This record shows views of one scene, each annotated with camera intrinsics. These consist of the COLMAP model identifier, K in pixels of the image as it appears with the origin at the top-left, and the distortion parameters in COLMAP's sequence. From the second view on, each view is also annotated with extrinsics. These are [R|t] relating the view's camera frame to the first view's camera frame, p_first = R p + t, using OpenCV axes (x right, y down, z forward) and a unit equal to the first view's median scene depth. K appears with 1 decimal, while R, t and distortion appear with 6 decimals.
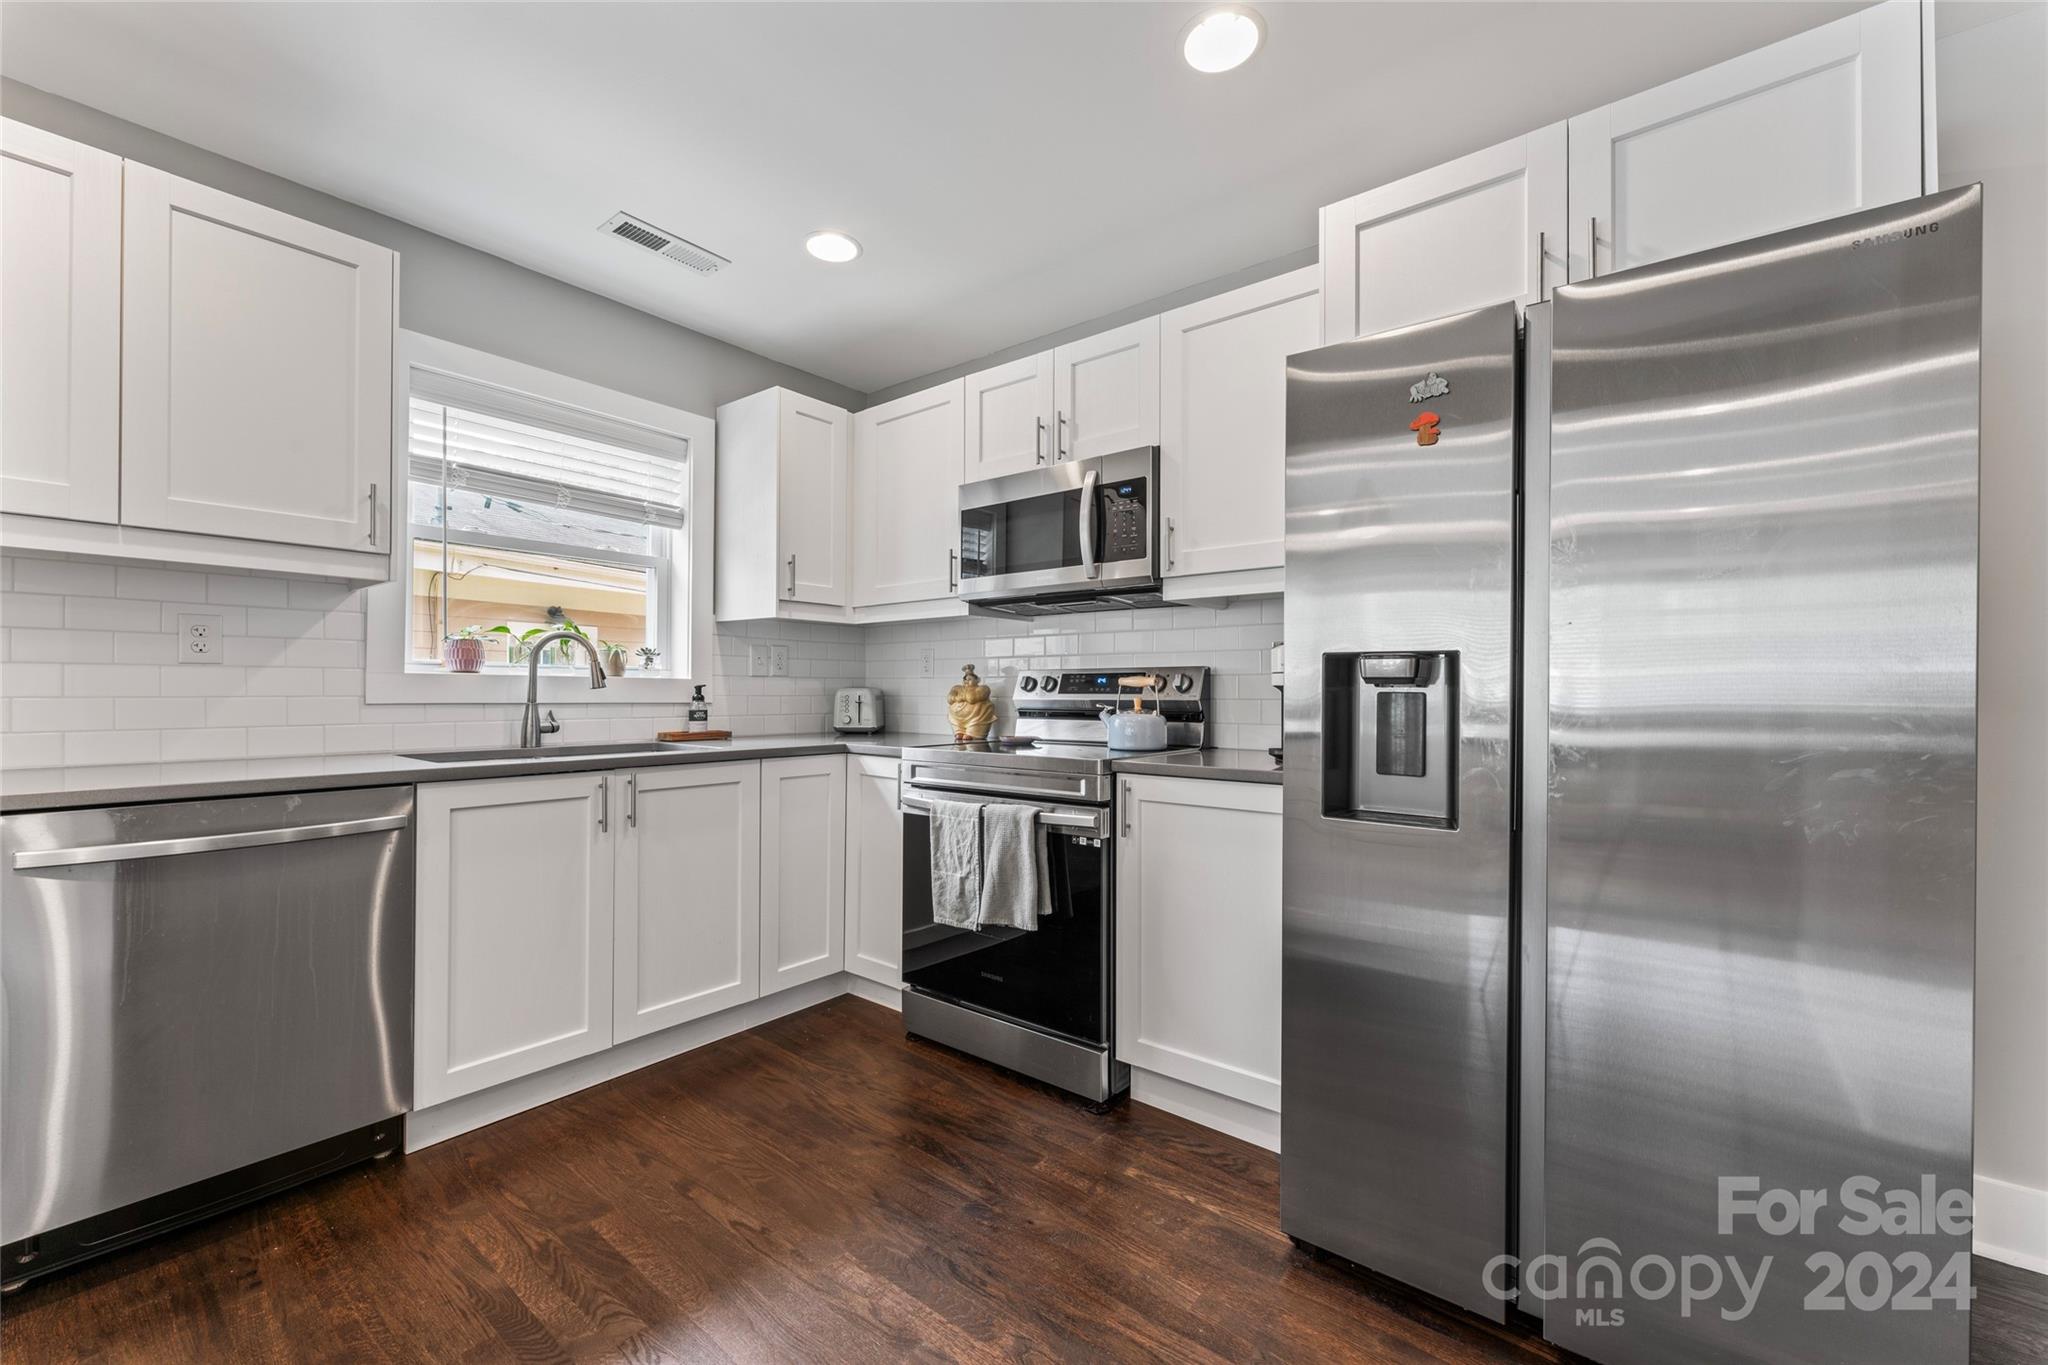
lens RADIAL K [[827.3, 0, 1010.9], [0, 827.3, 691.6], [0, 0, 1]] dist [0.003196, -0.000281]
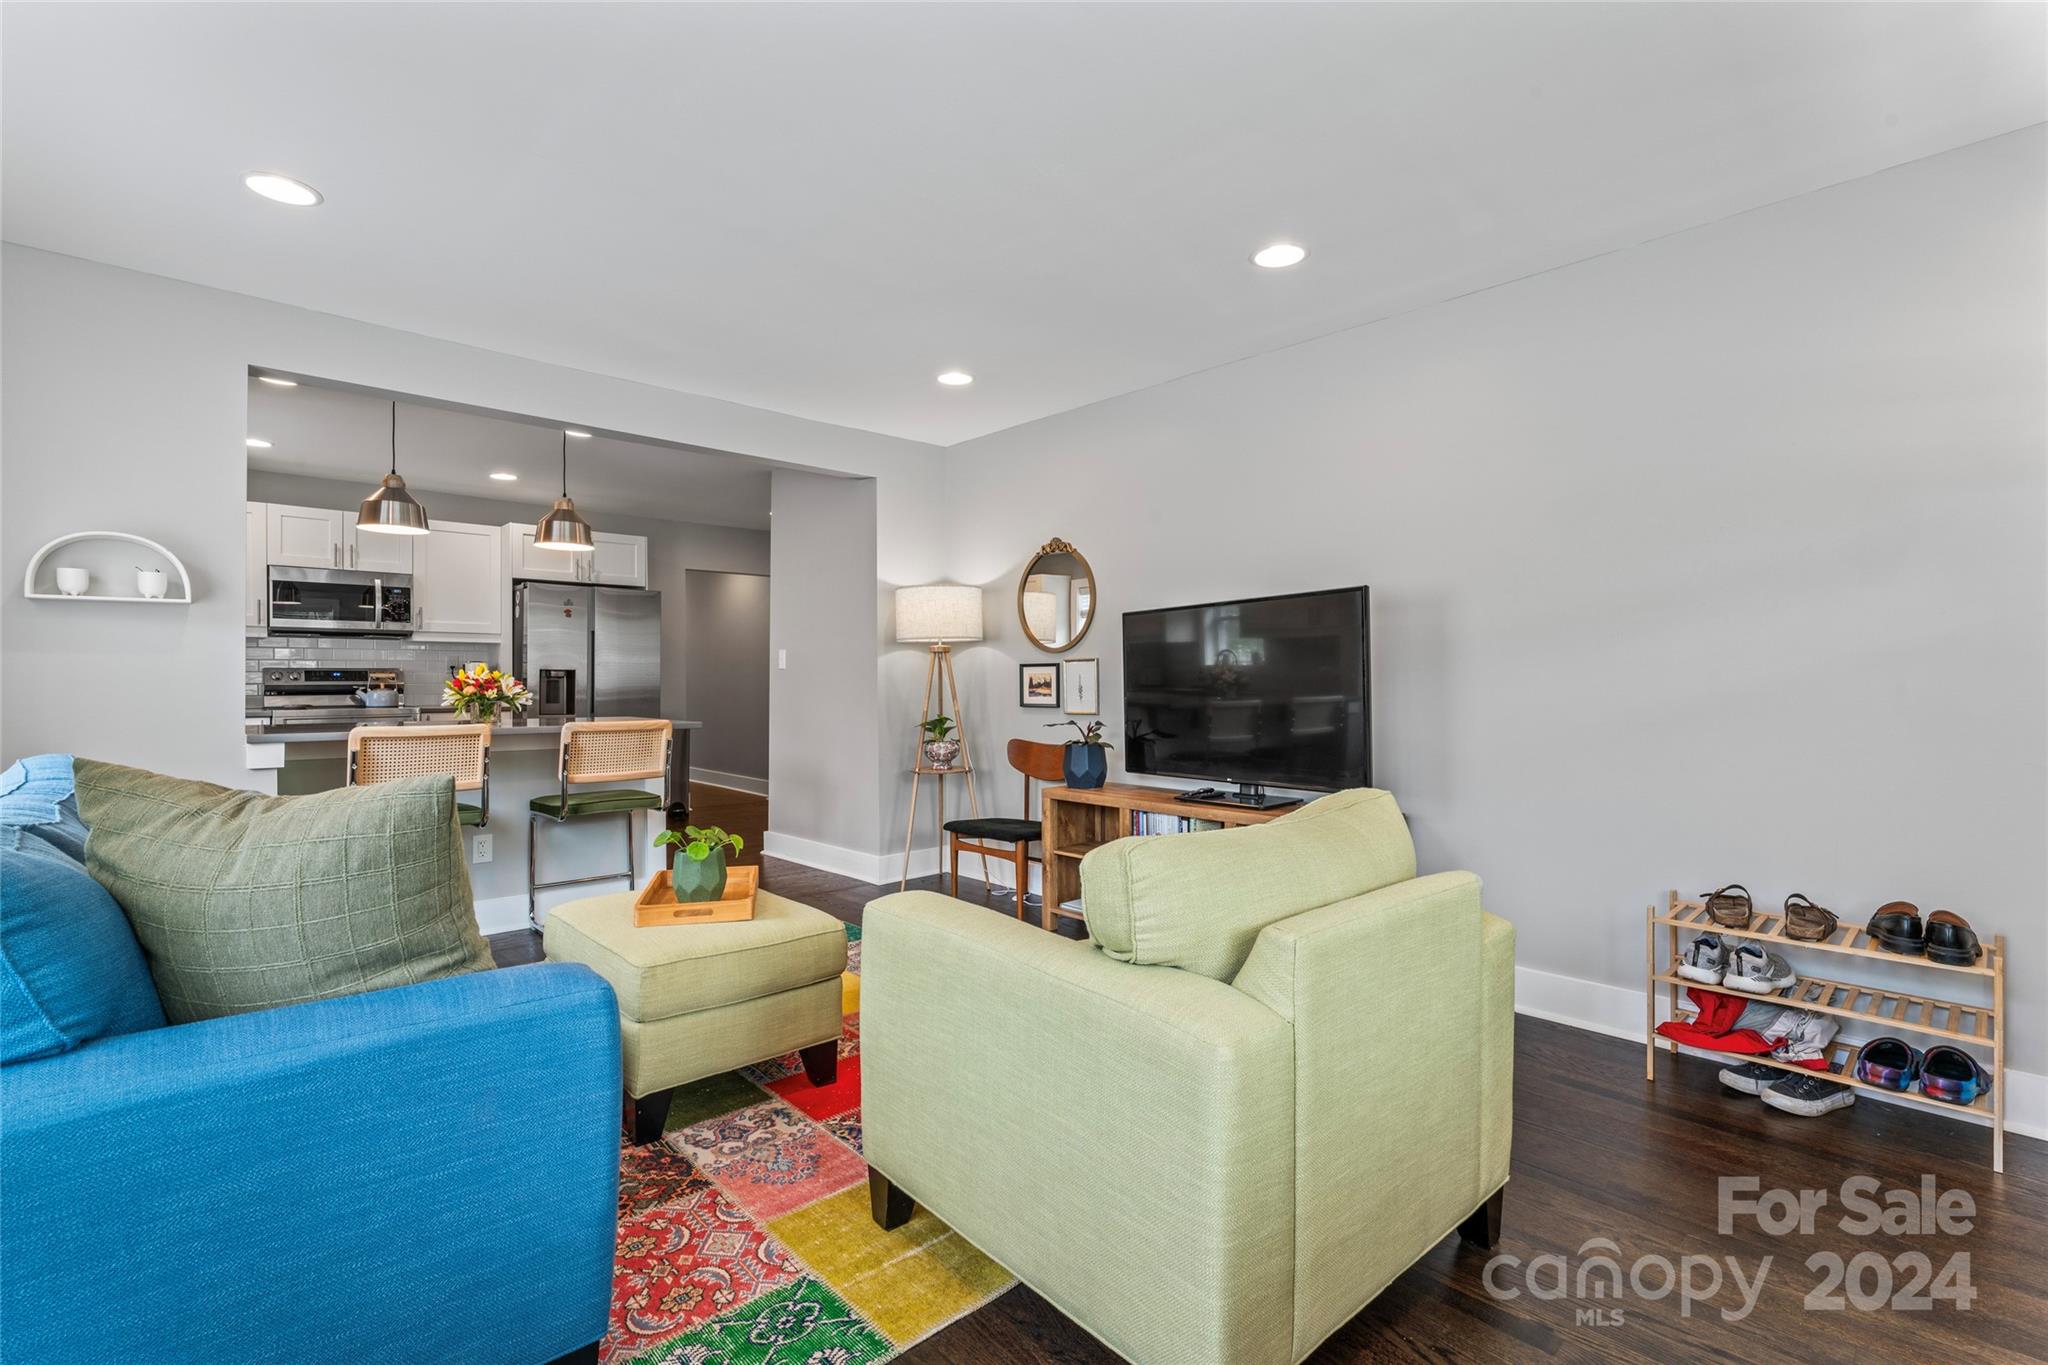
lens RADIAL K [[924.5, 0, 1020.0], [0, 924.5, 686.6], [0, 0, 1]] dist [-0.007685, 0.001417]
pose [[0.144504, -0.010611, 0.989447, -2.008171], [-0.002674, 0.999935, 0.011114, -0.014705], [-0.989501, -0.004252, 0.144466, -0.993406]]
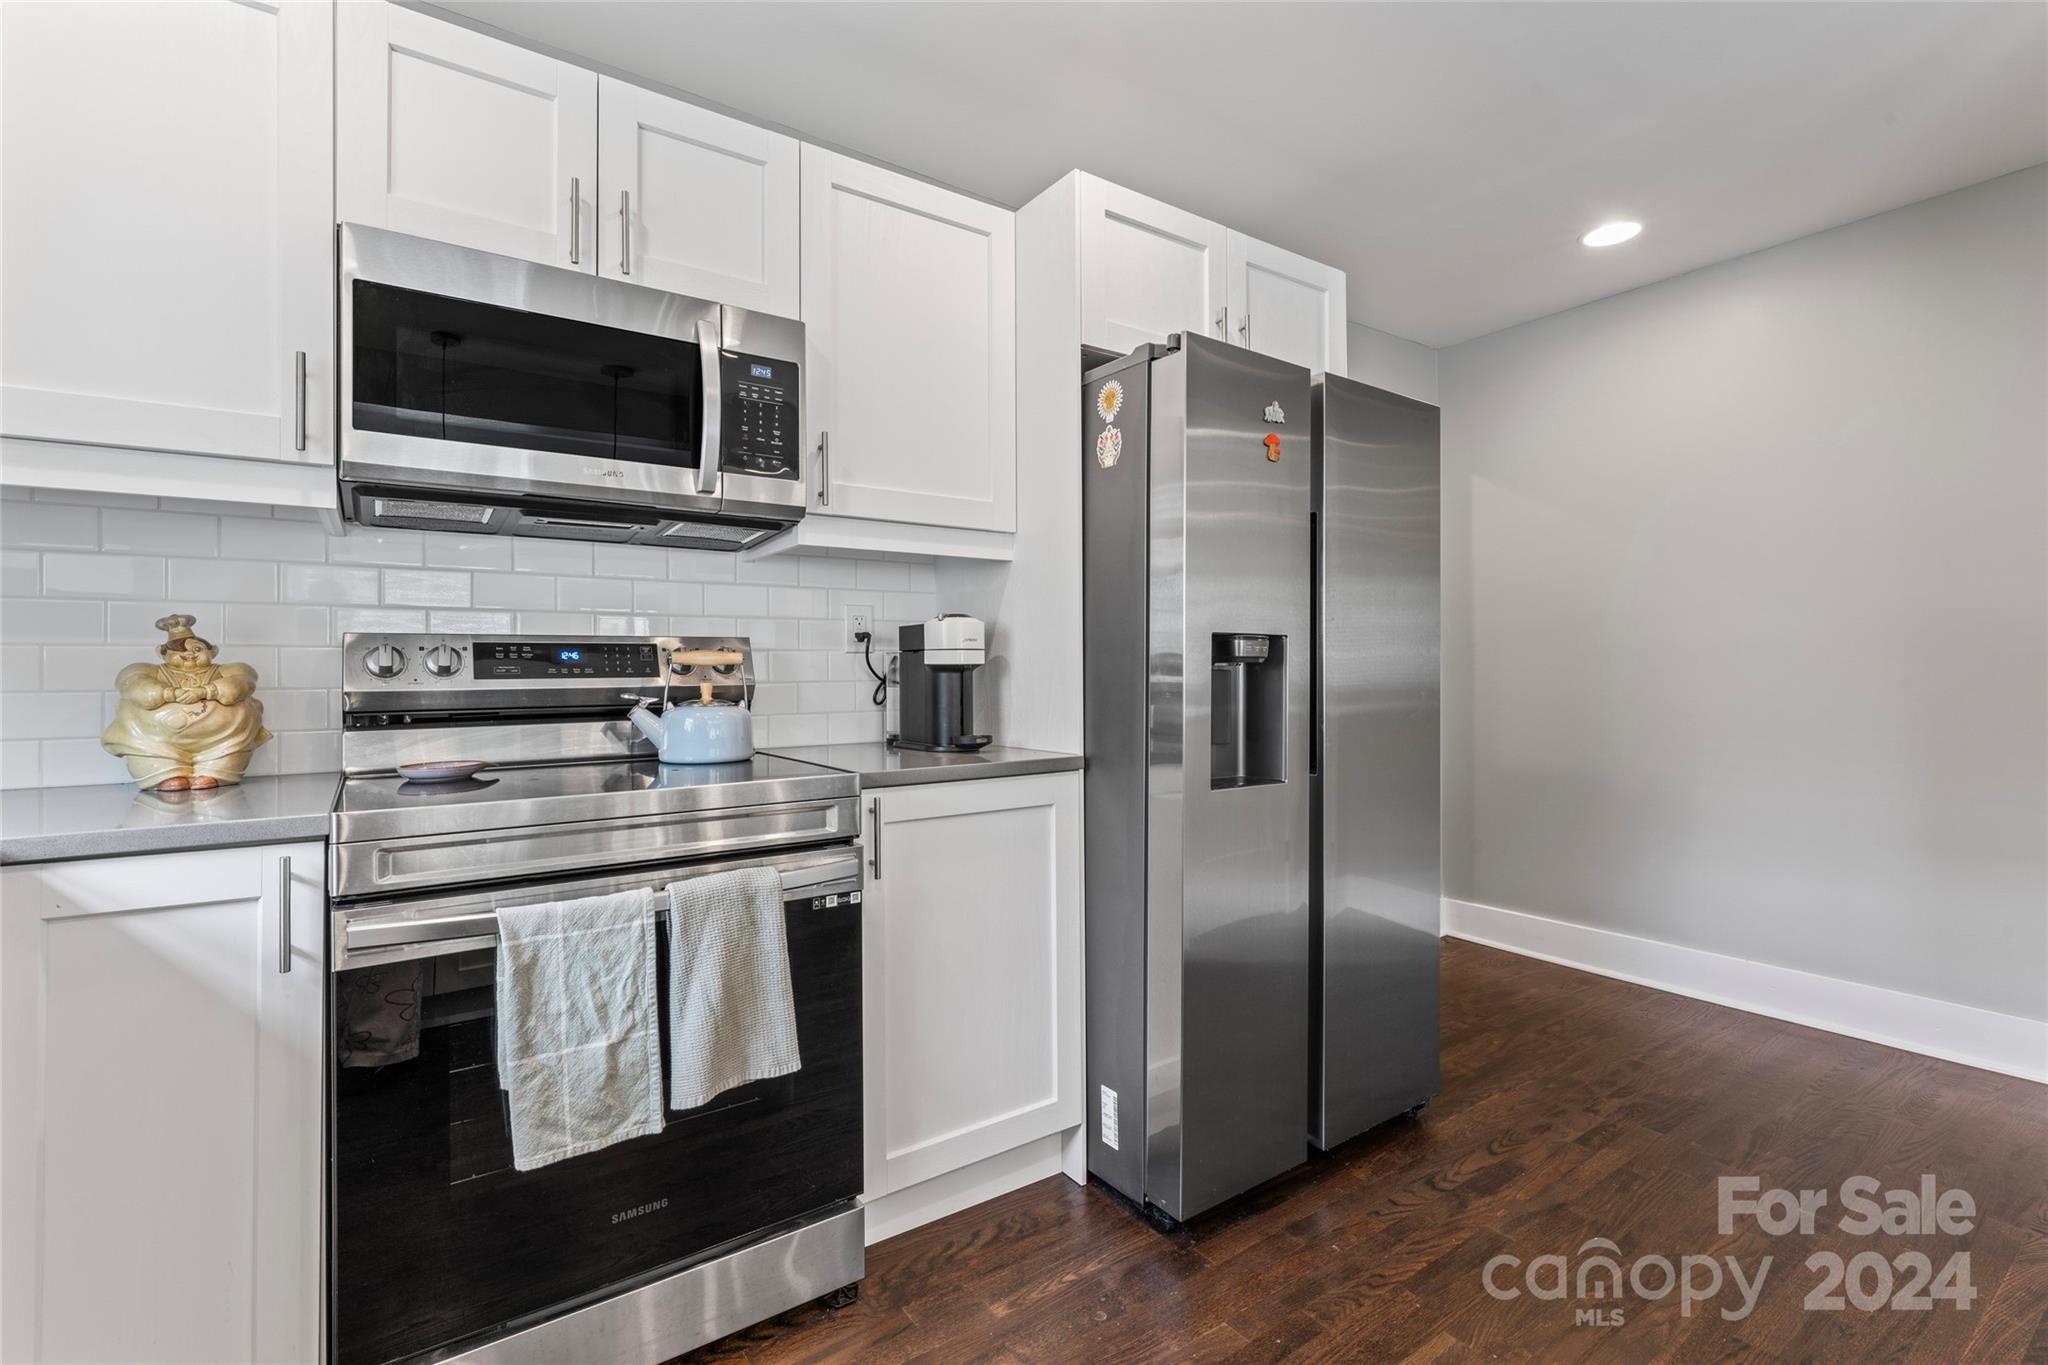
lens RADIAL K [[924.5, 0, 1023.2], [0, 924.5, 668.9], [0, 0, 1]] dist [-0.007685, 0.001417]
pose [[0.274732, -0.002449, 0.961518, -0.497724], [0.008035, 0.999968, 0.000251, -0.001937], [-0.961487, 0.007657, 0.274743, 0.567170]]
